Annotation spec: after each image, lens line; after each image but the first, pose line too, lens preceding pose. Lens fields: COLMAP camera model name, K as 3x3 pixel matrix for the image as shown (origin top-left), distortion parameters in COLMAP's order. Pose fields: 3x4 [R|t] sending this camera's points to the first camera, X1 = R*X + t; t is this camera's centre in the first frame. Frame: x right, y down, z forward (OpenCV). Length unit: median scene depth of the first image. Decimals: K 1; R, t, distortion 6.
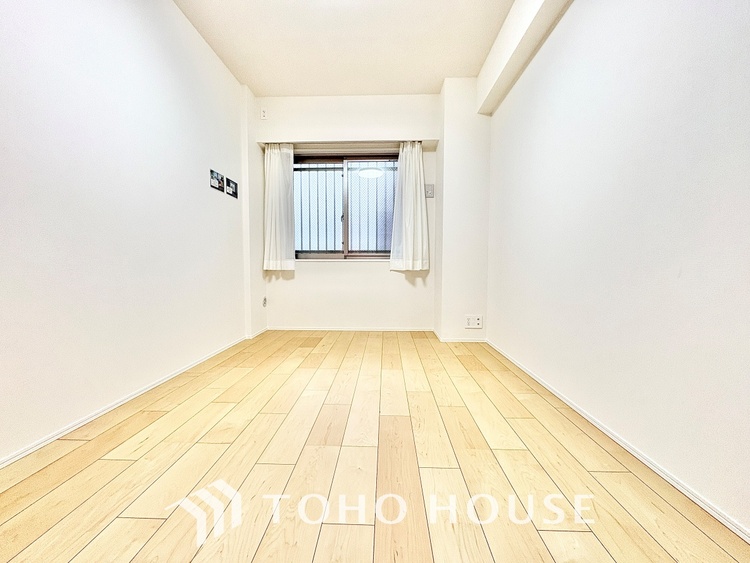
lens RADIAL K [[298.7, 0, 374.9], [0, 298.7, 278.2], [0, 0, 1]] dist [0.000545, -0.000152]
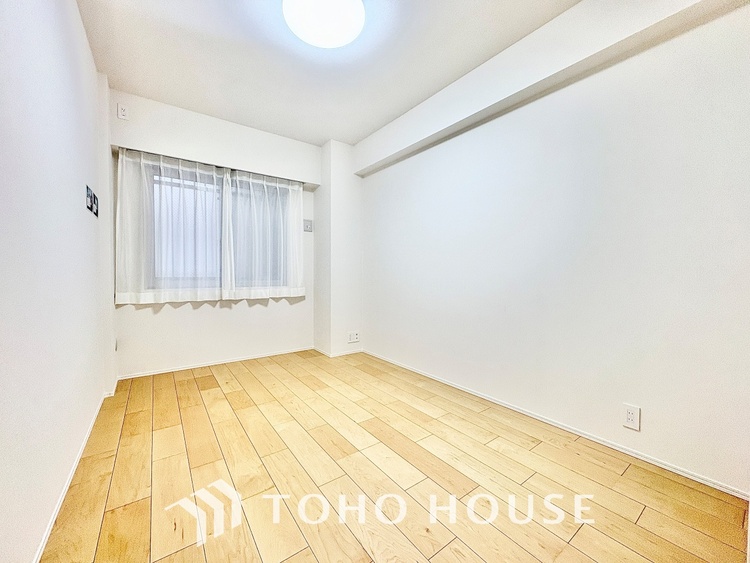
lens RADIAL K [[298.7, 0, 375.2], [0, 298.7, 278.3], [0, 0, 1]] dist [0.000545, -0.000152]
pose [[0.782033, -0.009643, 0.623162, -0.450262], [0.020076, 0.999751, -0.009723, -0.103205], [-0.622913, 0.020114, 0.782032, -0.058571]]
